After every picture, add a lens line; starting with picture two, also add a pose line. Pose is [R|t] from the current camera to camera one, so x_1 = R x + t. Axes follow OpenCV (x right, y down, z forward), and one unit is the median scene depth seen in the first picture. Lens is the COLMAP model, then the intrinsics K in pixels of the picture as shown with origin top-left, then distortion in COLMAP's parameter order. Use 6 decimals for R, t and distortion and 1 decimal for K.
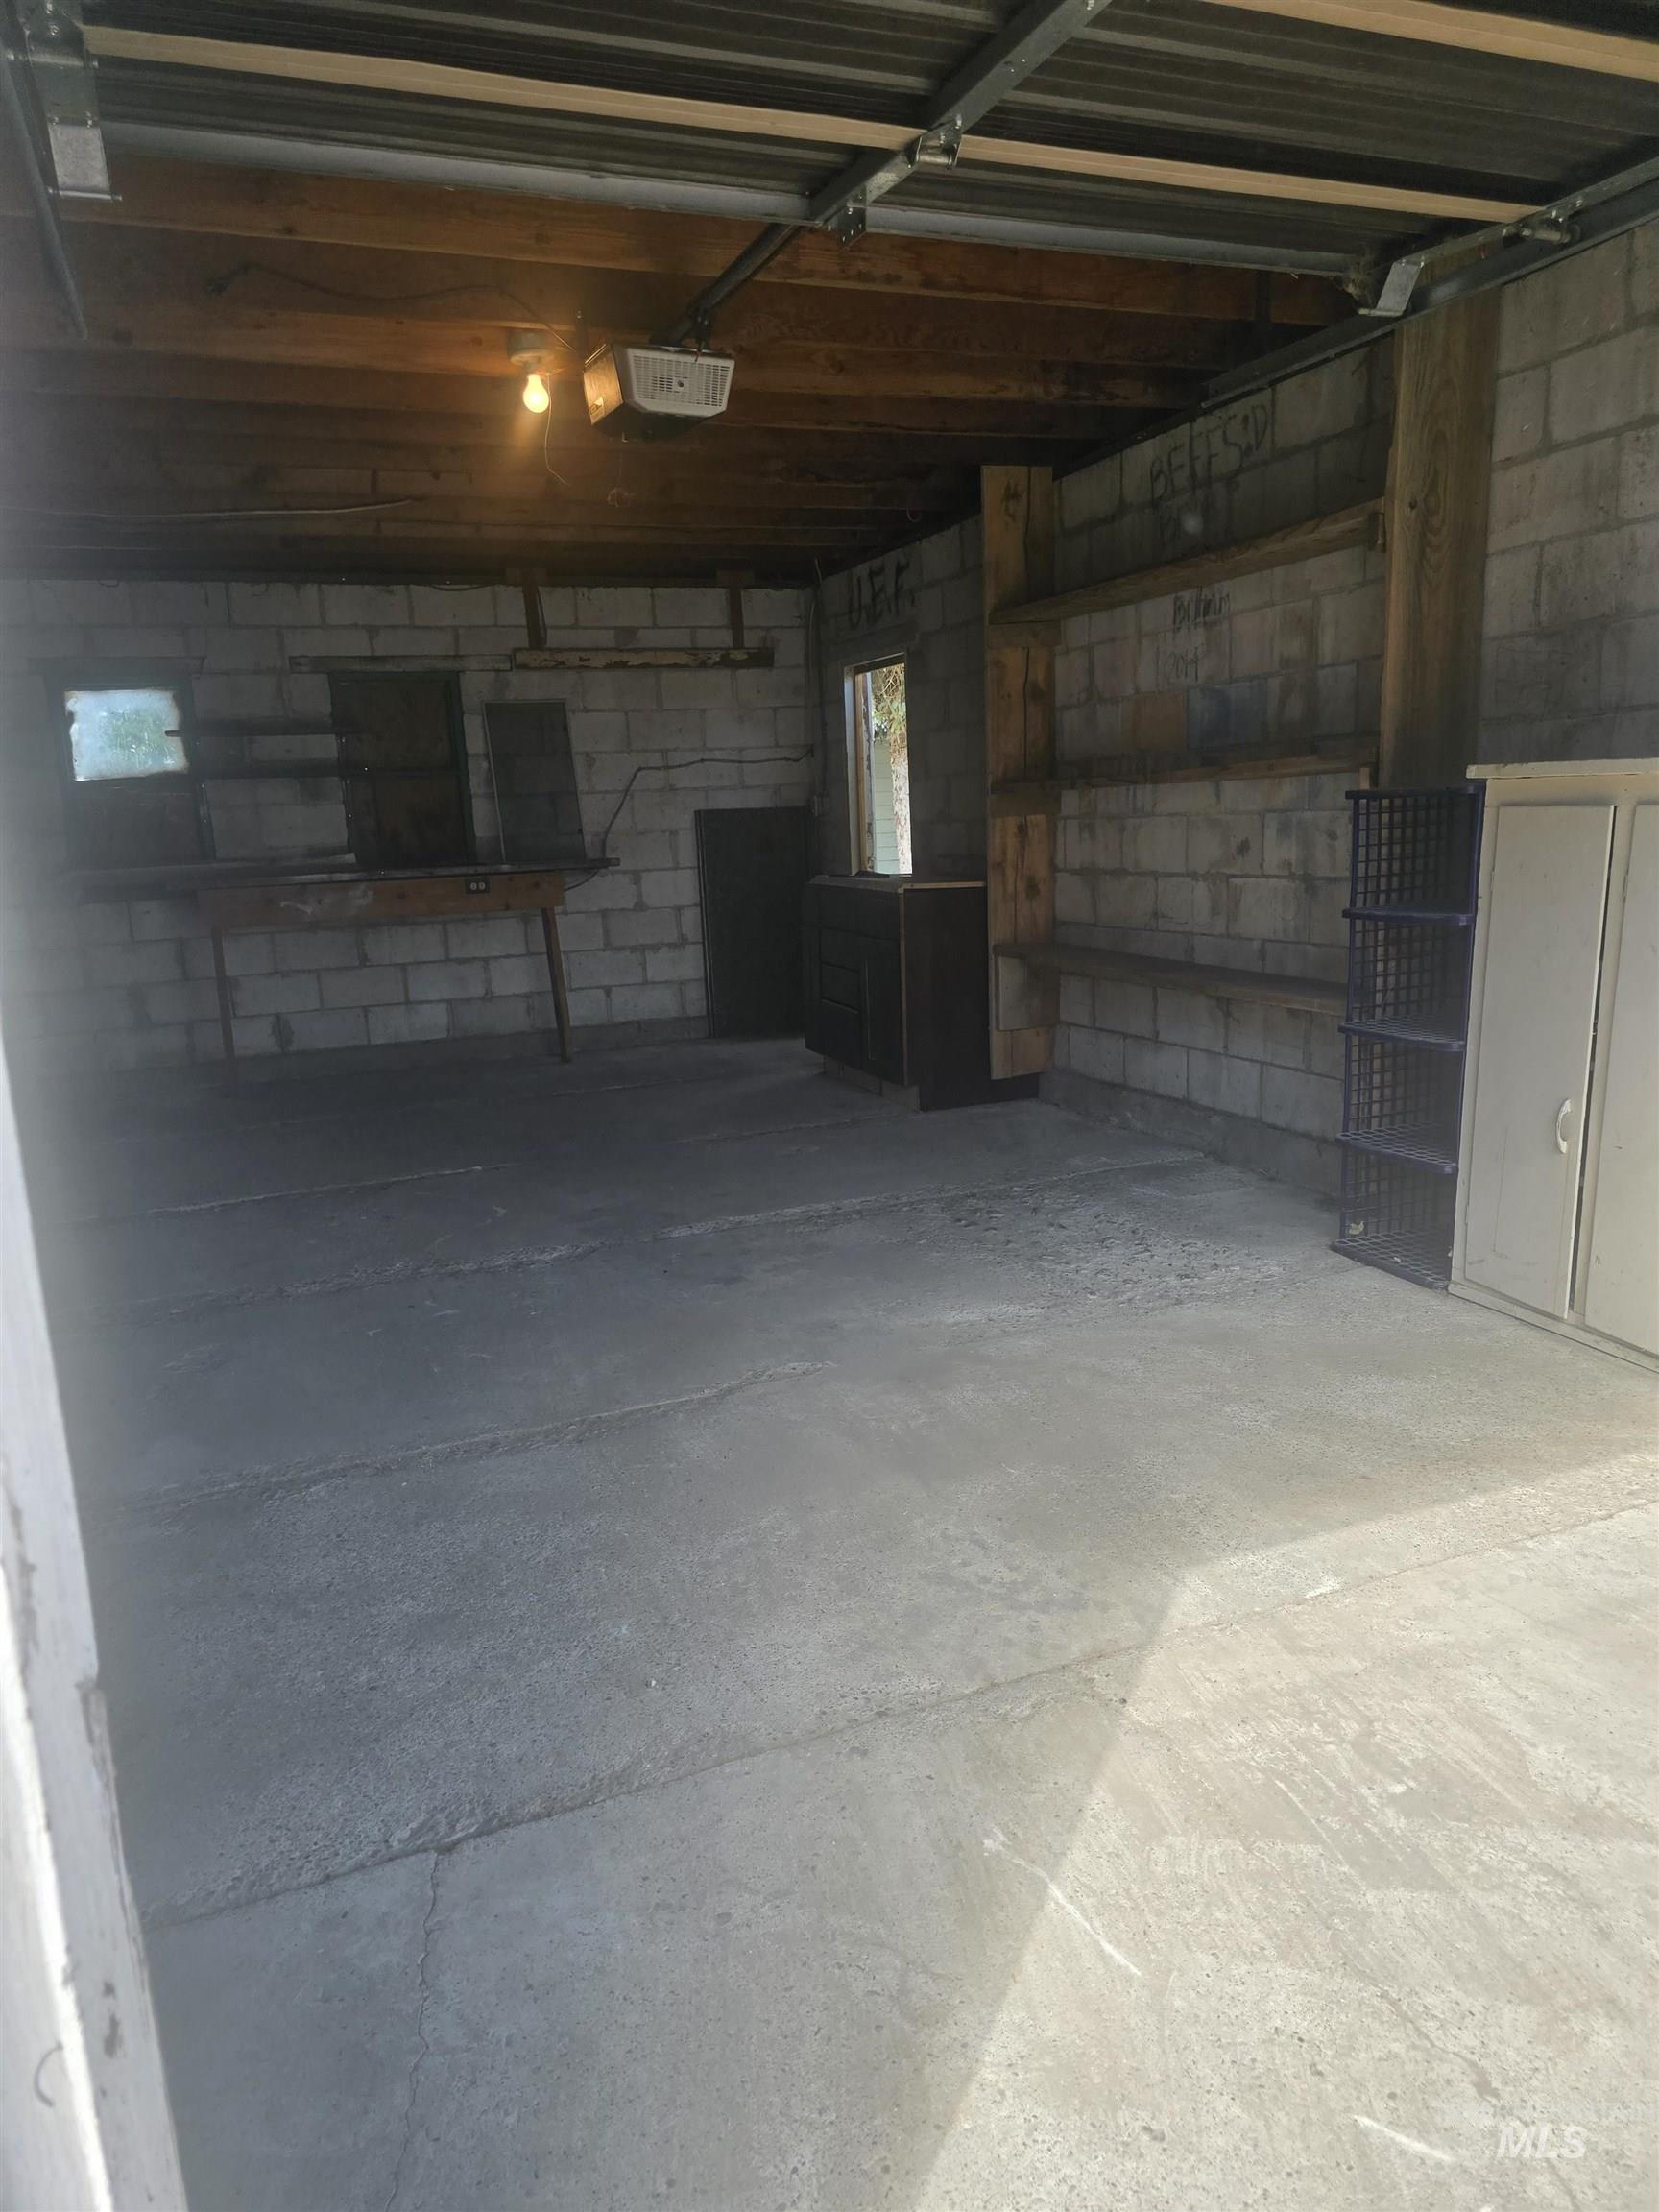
lens RADIAL K [[1489.1, 0, 836.3], [0, 1489.1, 1115.5], [0, 0, 1]] dist [0.057494, -0.043842]
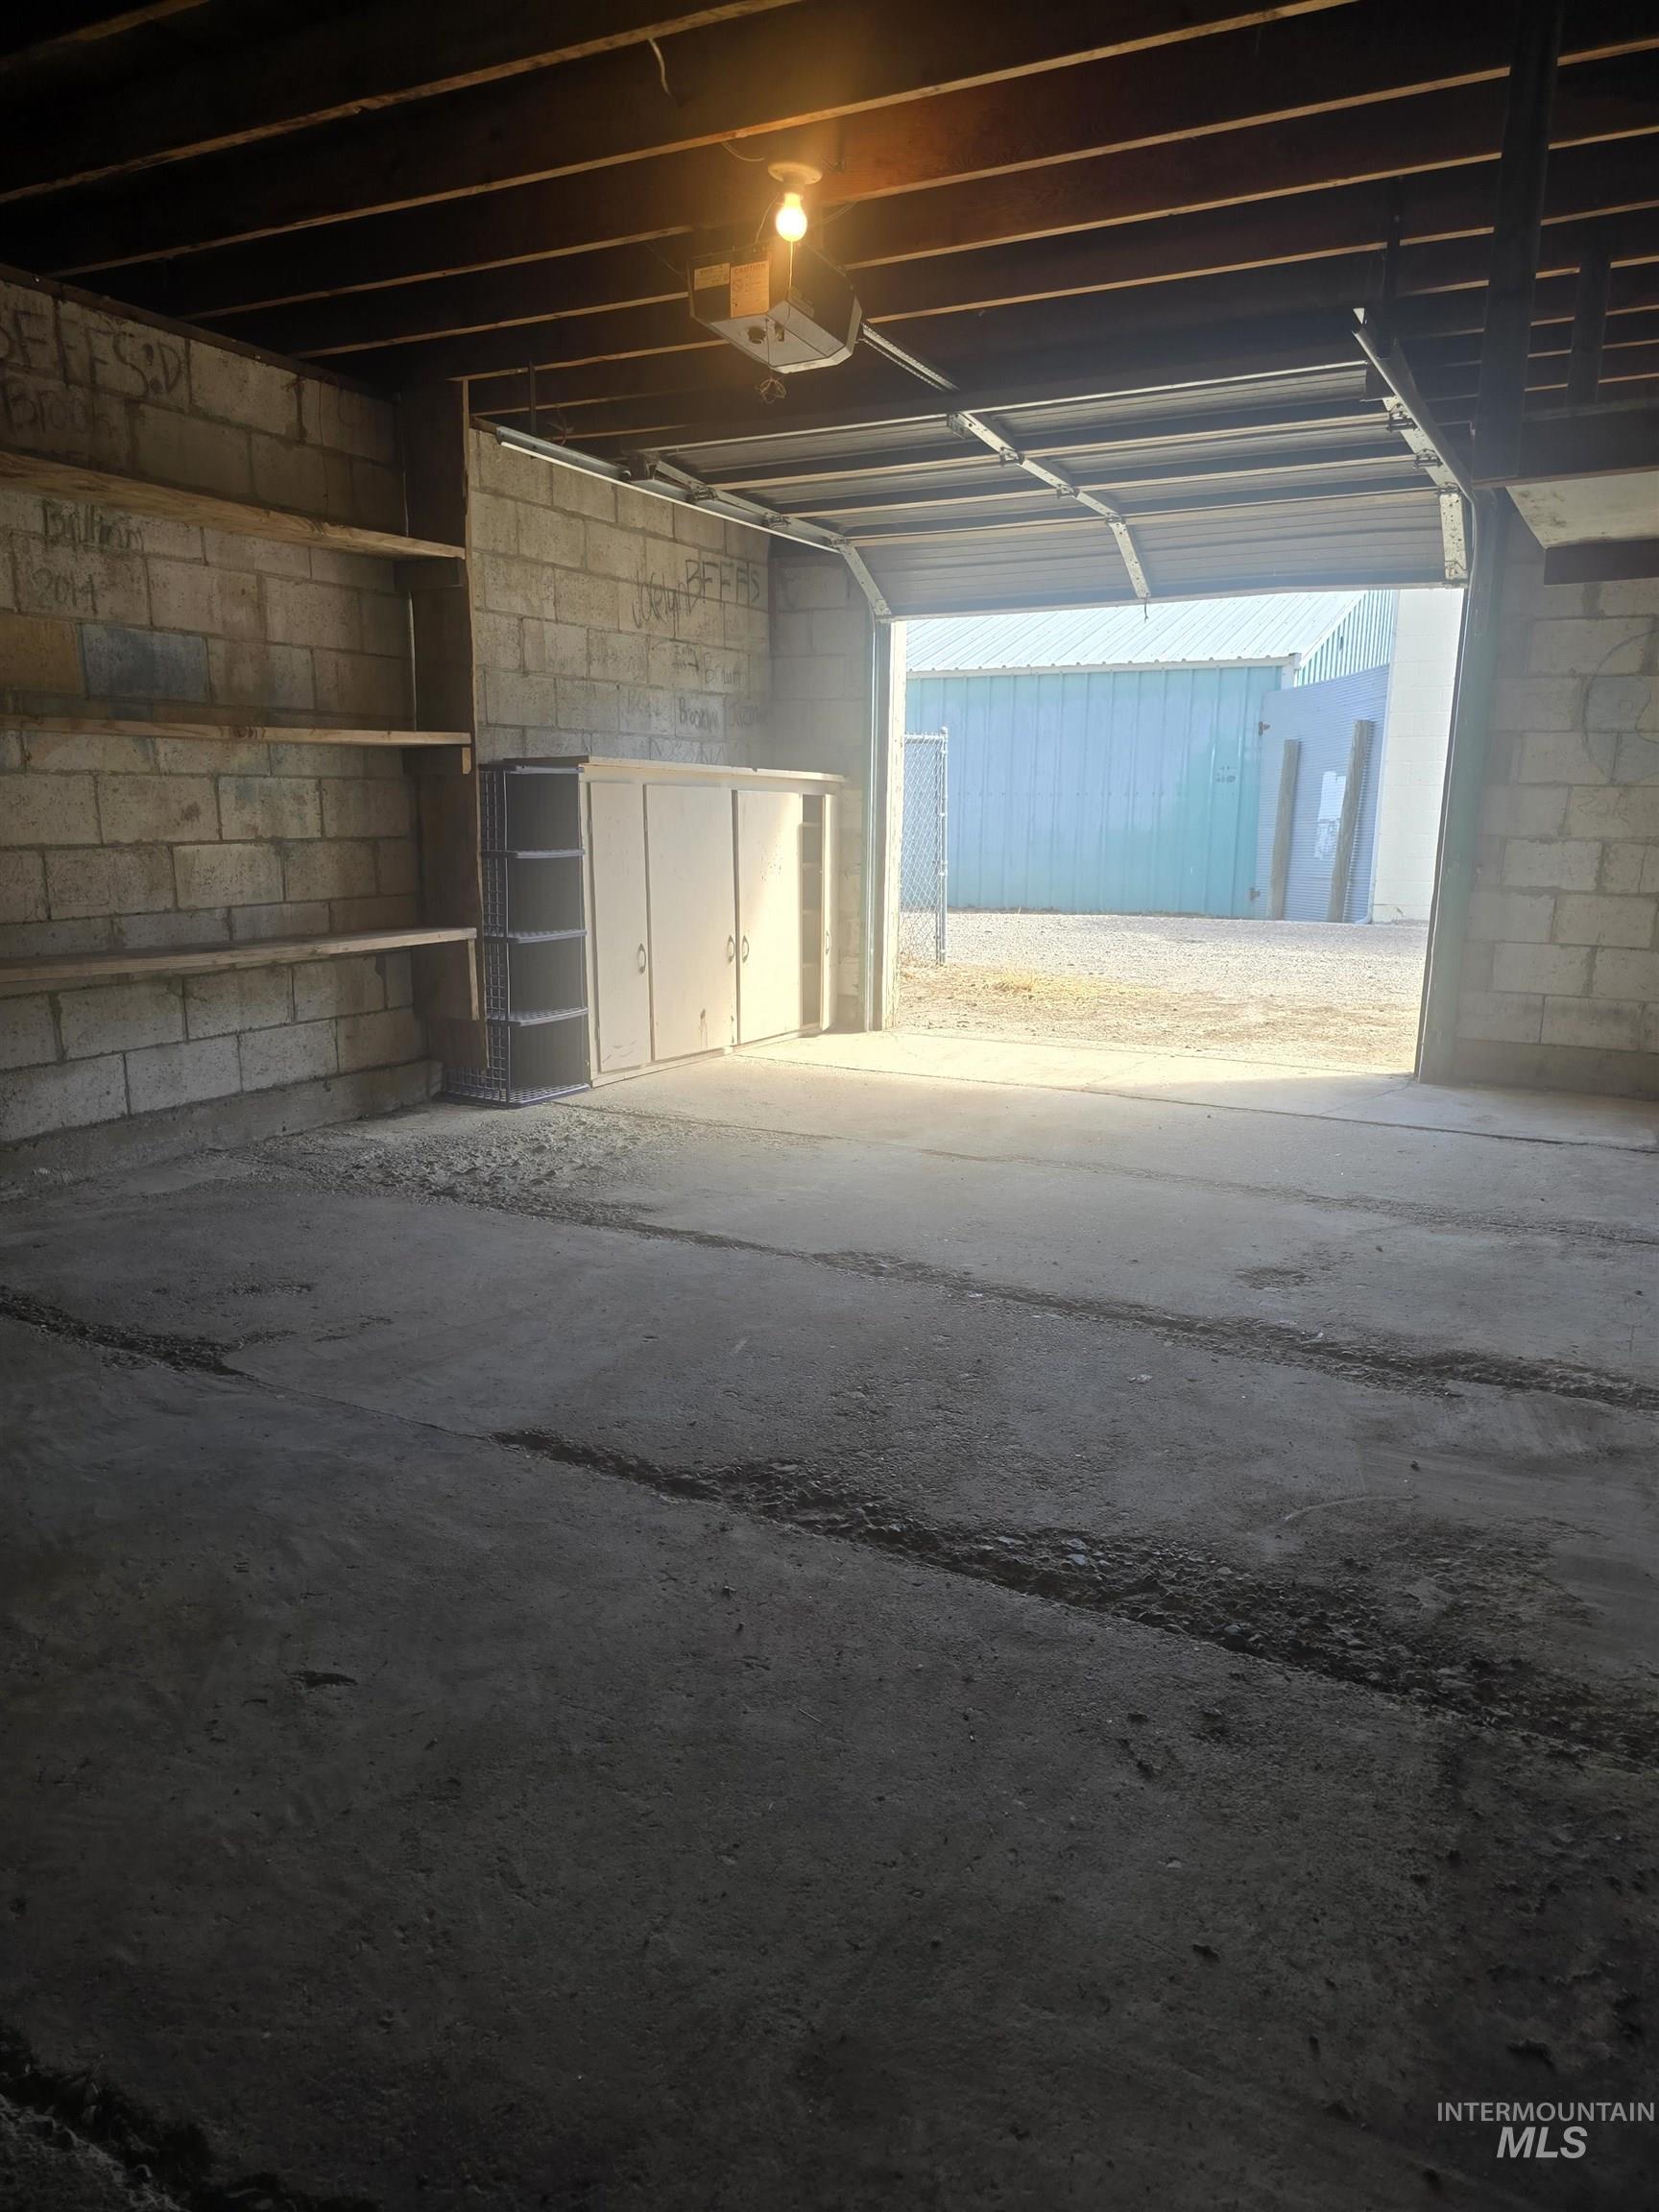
lens RADIAL K [[1489.1, 0, 836.3], [0, 1489.1, 1115.5], [0, 0, 1]] dist [0.057494, -0.043842]
pose [[-0.639297, -0.127407, 0.758332, -0.744672], [0.169250, 0.938680, 0.300390, -0.221036], [-0.750103, 0.320386, -0.578532, 1.334050]]
